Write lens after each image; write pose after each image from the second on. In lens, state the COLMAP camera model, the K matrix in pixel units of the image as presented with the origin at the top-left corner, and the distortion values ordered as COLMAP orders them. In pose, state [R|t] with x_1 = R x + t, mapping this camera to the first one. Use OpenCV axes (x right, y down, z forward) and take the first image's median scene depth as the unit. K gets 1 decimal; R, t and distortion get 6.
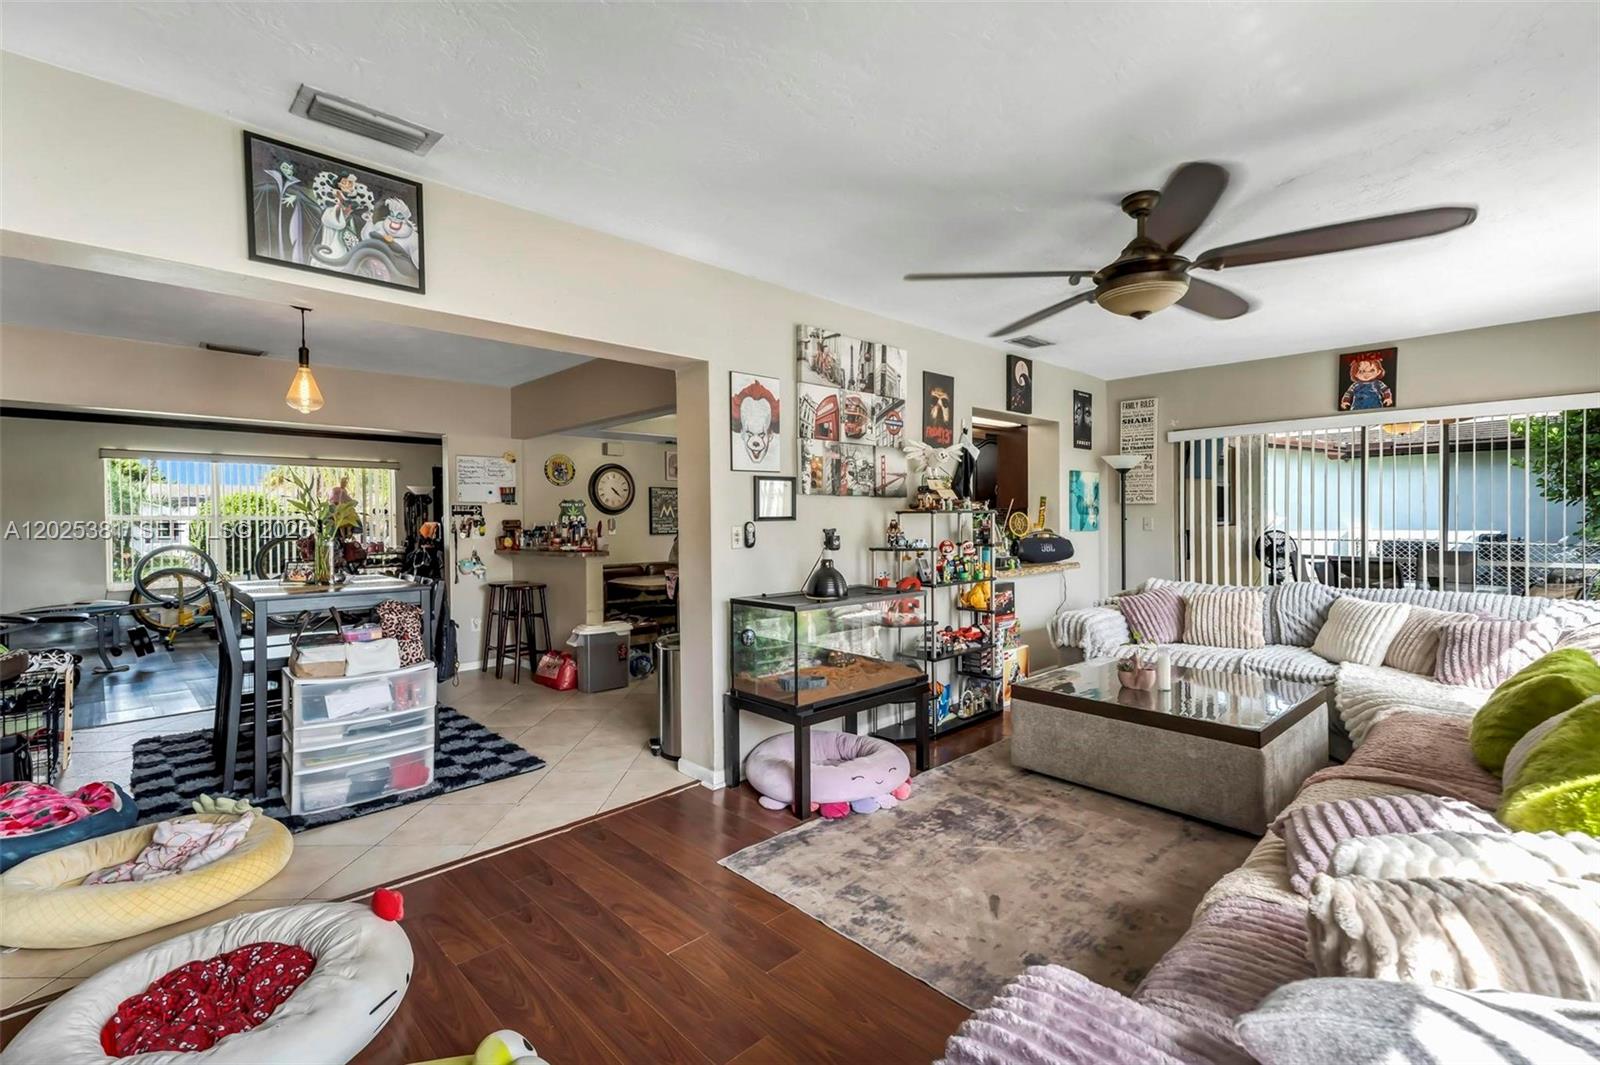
lens RADIAL K [[718.5, 0, 800.0], [0, 718.5, 524.0], [0, 0, 1]] dist [0.045749, -0.007644]
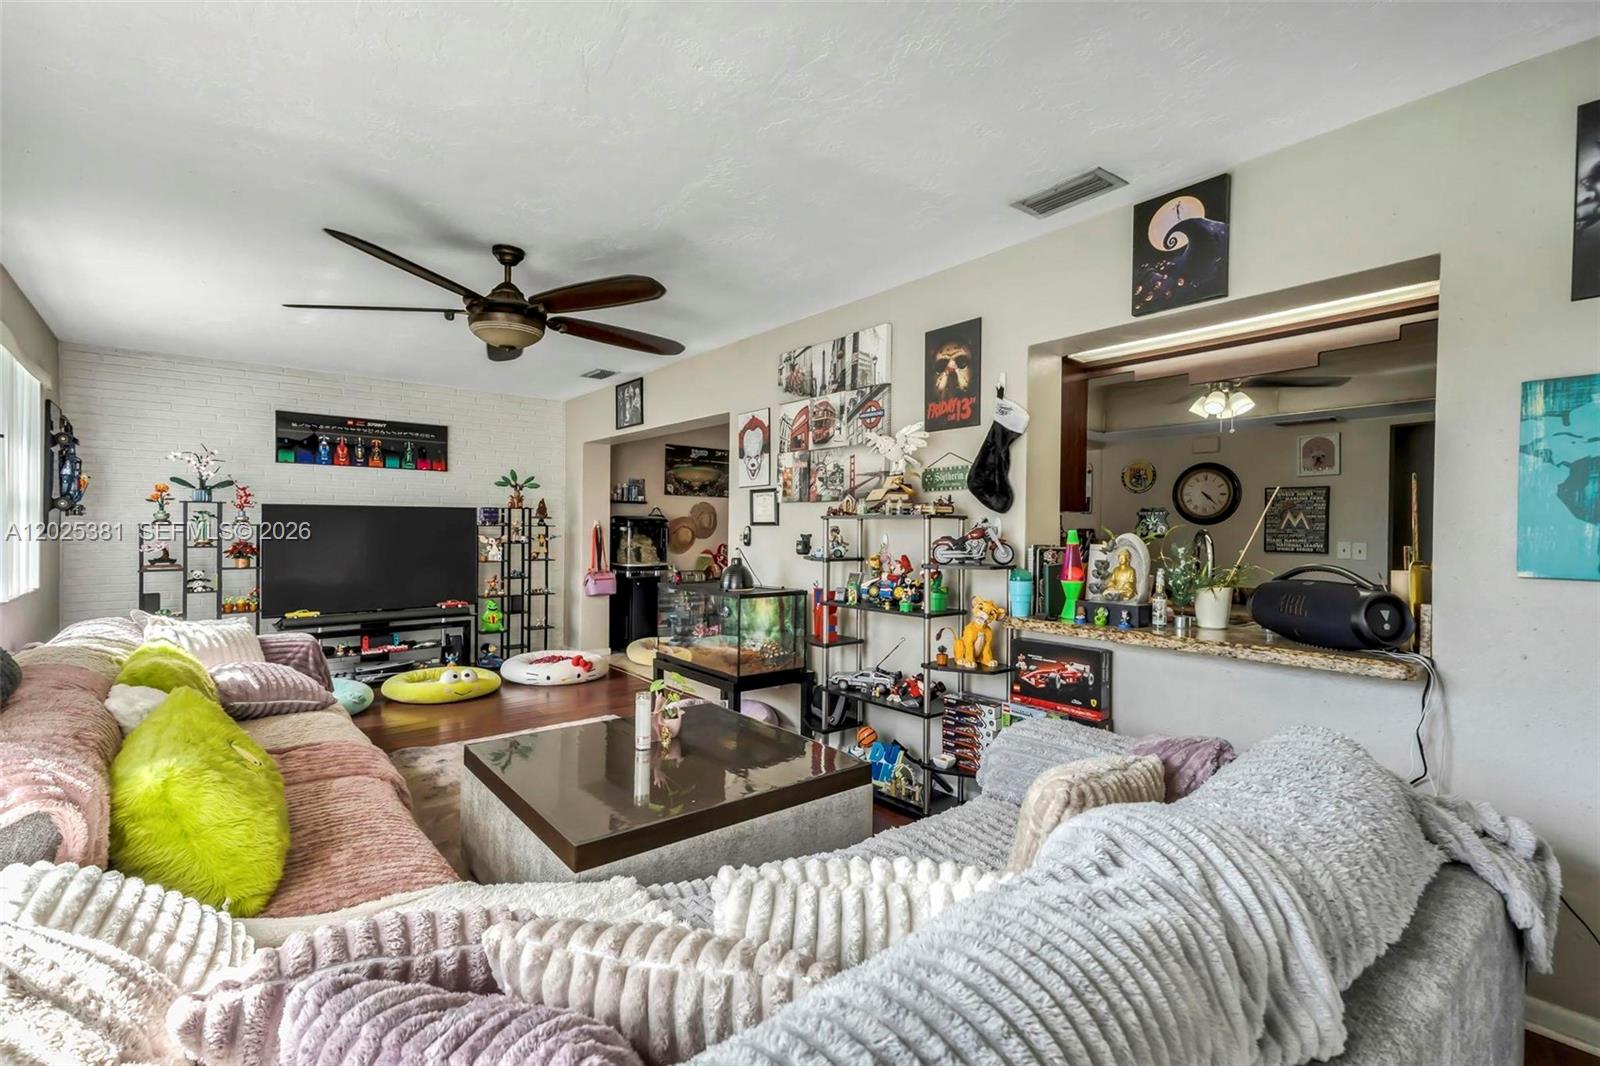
lens RADIAL K [[707.5, 0, 794.4], [0, 707.5, 526.7], [0, 0, 1]] dist [0.046085, 0.000037]
pose [[-0.076015, 0.004015, -0.997099, 1.009073], [-0.020321, 0.999778, 0.005575, -0.008922], [0.996900, 0.020686, -0.075916, 0.996722]]
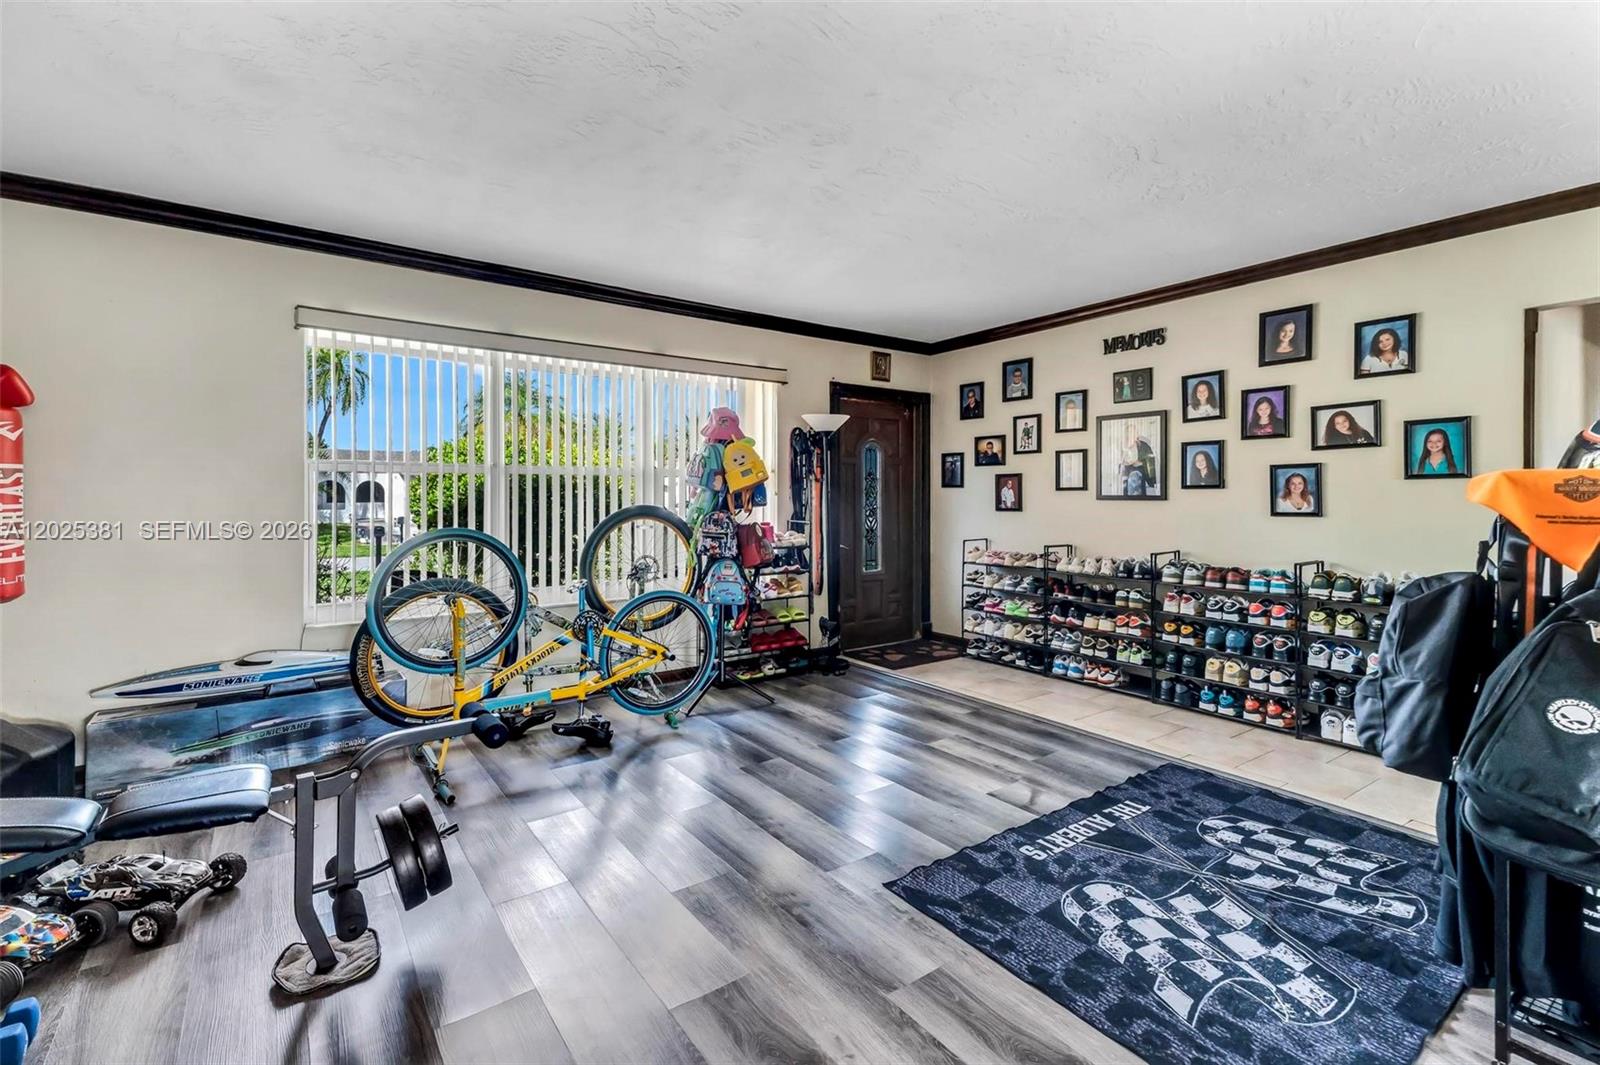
lens RADIAL K [[713.8, 0, 793.0], [0, 713.8, 493.1], [0, 0, 1]] dist [0.013396, -0.000106]
pose [[0.989170, 0.011484, -0.146327, -1.093503], [-0.012630, 0.999896, -0.006905, 0.014076], [0.146233, 0.008679, 0.989212, 1.153592]]
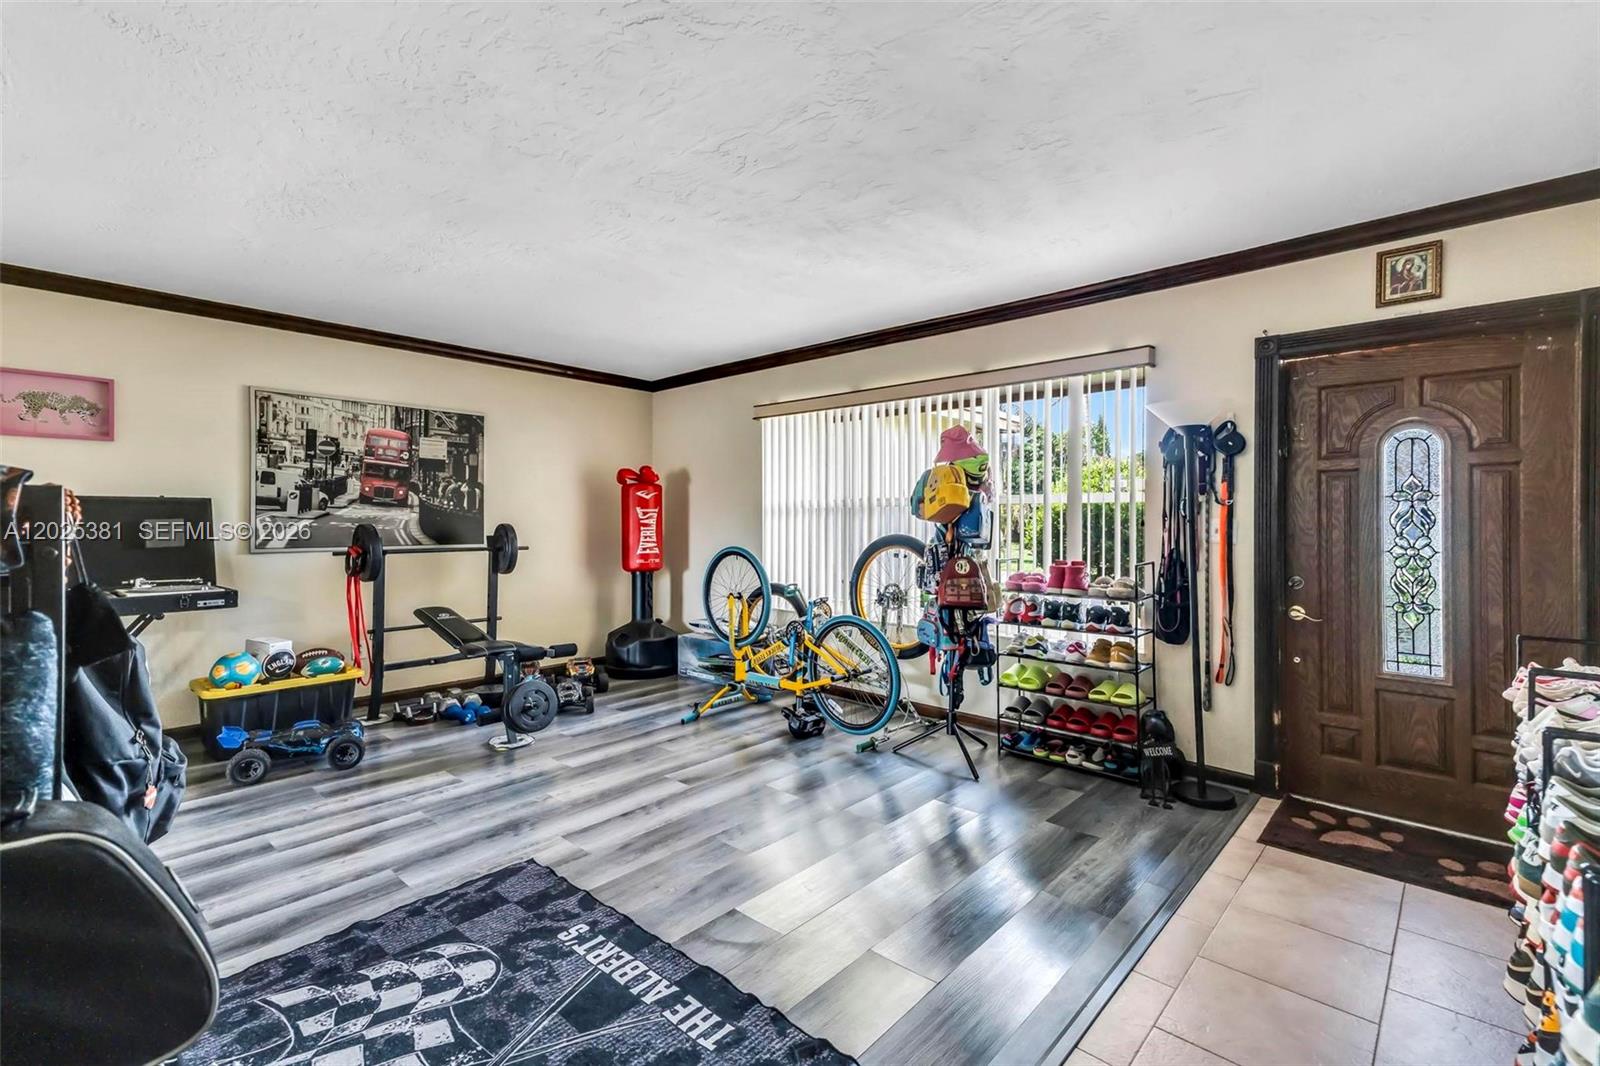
lens RADIAL K [[718.5, 0, 800.0], [0, 718.5, 524.5], [0, 0, 1]] dist [0.045749, -0.007644]
pose [[0.072119, 0.016273, -0.997263, -0.468476], [-0.005627, 0.999858, 0.015909, -0.004199], [0.997380, 0.004464, 0.072200, 1.861376]]
